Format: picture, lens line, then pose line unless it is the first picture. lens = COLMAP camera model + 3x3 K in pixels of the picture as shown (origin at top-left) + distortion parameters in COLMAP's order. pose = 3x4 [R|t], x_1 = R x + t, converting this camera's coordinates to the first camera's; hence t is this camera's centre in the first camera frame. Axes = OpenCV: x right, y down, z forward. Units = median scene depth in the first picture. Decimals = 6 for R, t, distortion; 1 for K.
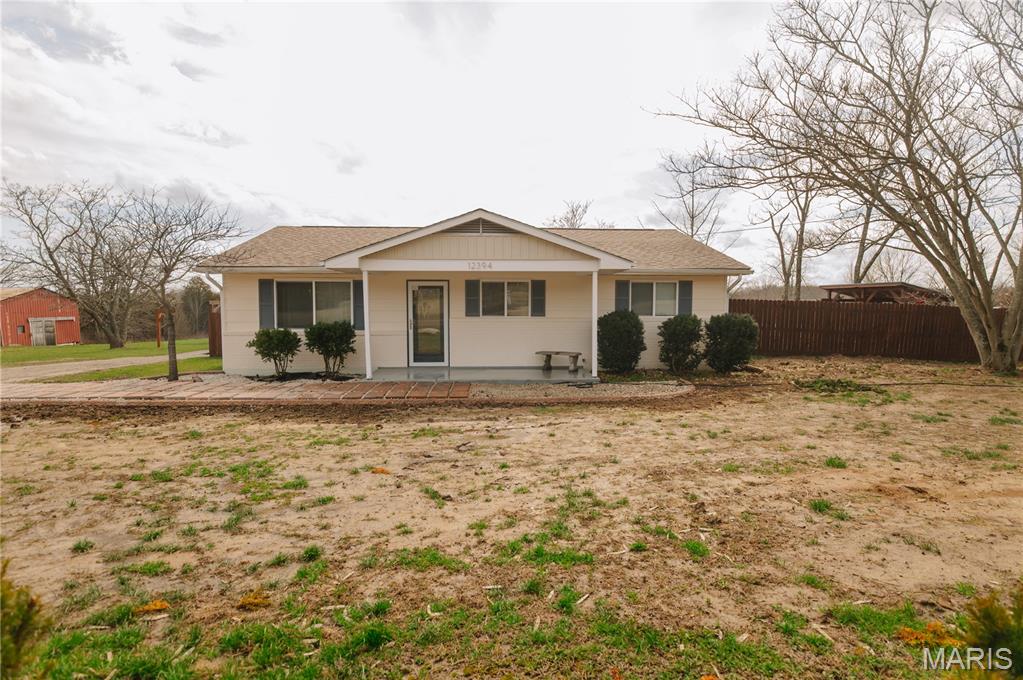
lens RADIAL K [[515.6, 0, 511.5], [0, 515.6, 340.0], [0, 0, 1]] dist [-0.030142, -0.000513]
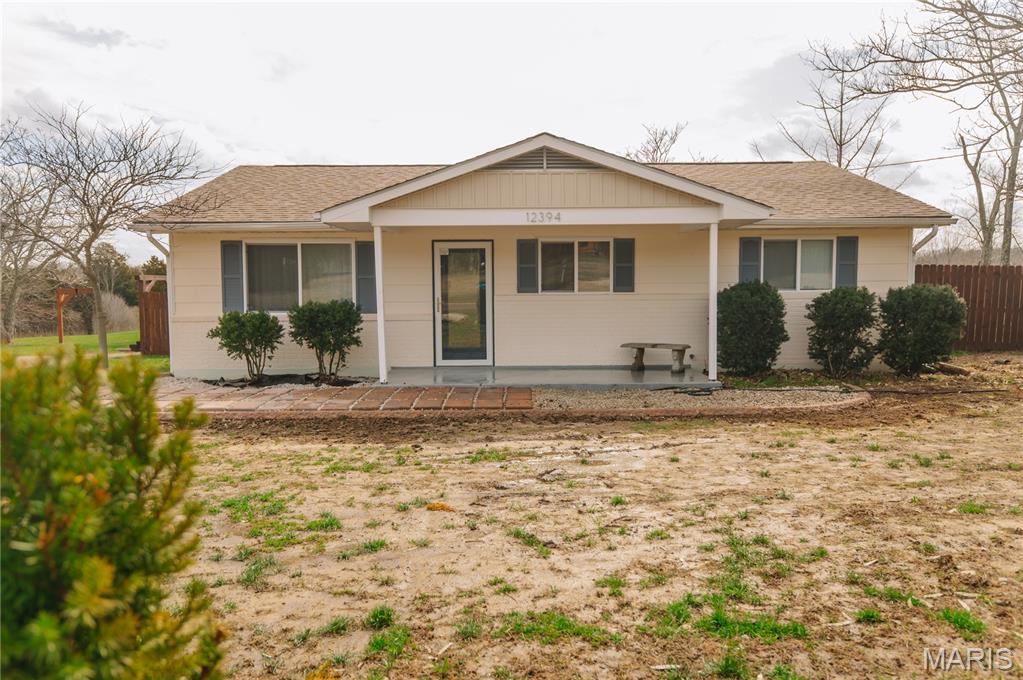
lens RADIAL K [[752.9, 0, 511.5], [0, 752.9, 340.0], [0, 0, 1]] dist [0.010510, 0.004380]
pose [[0.998154, -0.003519, -0.060626, -0.066963], [0.004040, 0.999956, 0.008472, 0.015570], [0.060594, -0.008702, 0.998125, -0.001220]]
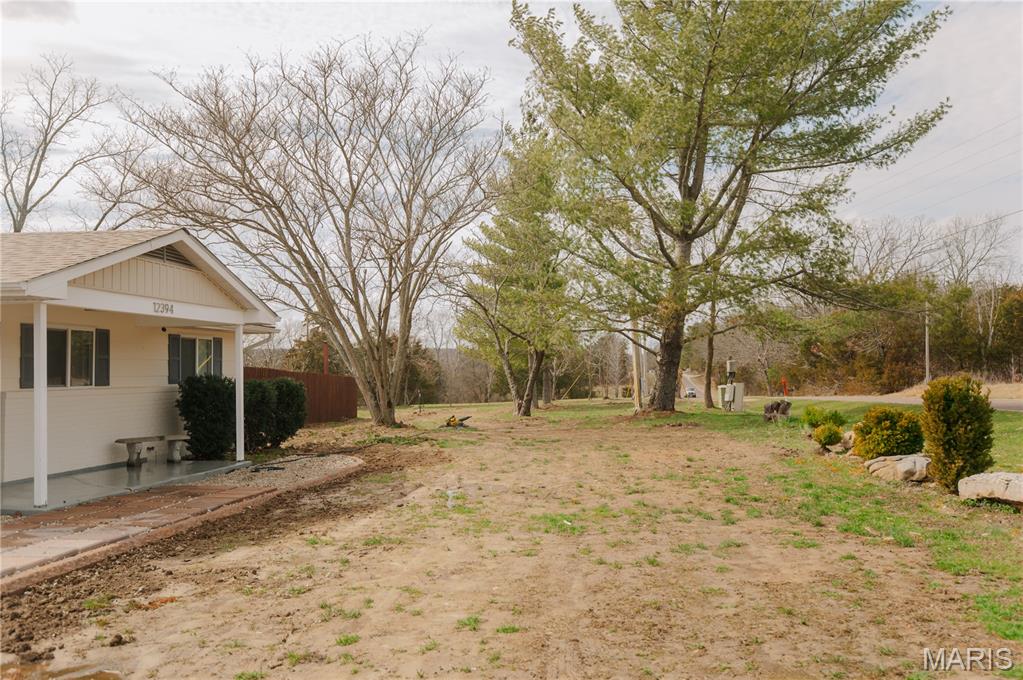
lens RADIAL K [[914.1, 0, 504.9], [0, 914.1, 355.6], [0, 0, 1]] dist [0.004059, 0.103478]
pose [[0.217483, 0.013489, 0.975971, -1.728436], [0.068312, 0.997242, -0.029006, -0.030550], [-0.973671, 0.072979, 0.215962, 0.497455]]
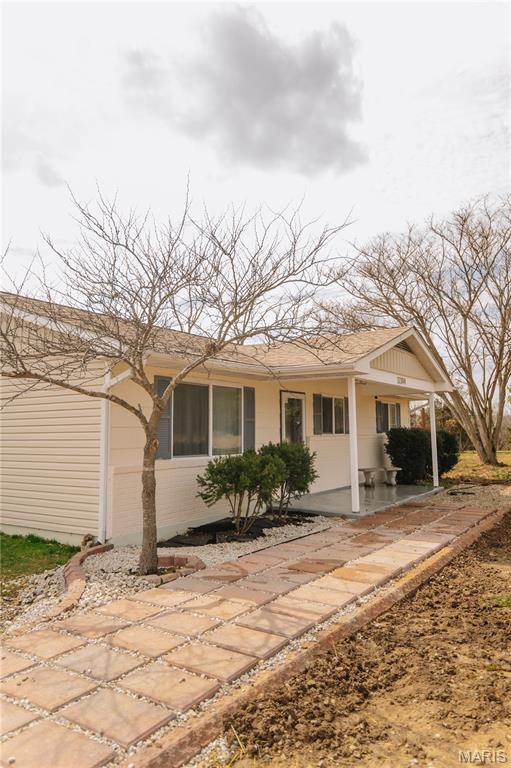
lens RADIAL K [[565.2, 0, 255.5], [0, 565.2, 384.0], [0, 0, 1]] dist [0.010510, 0.004380]
pose [[0.591487, 0.061685, 0.803952, -1.698128], [0.054442, 0.991739, -0.116148, -0.045185], [-0.804475, 0.112468, 0.583242, 0.922170]]
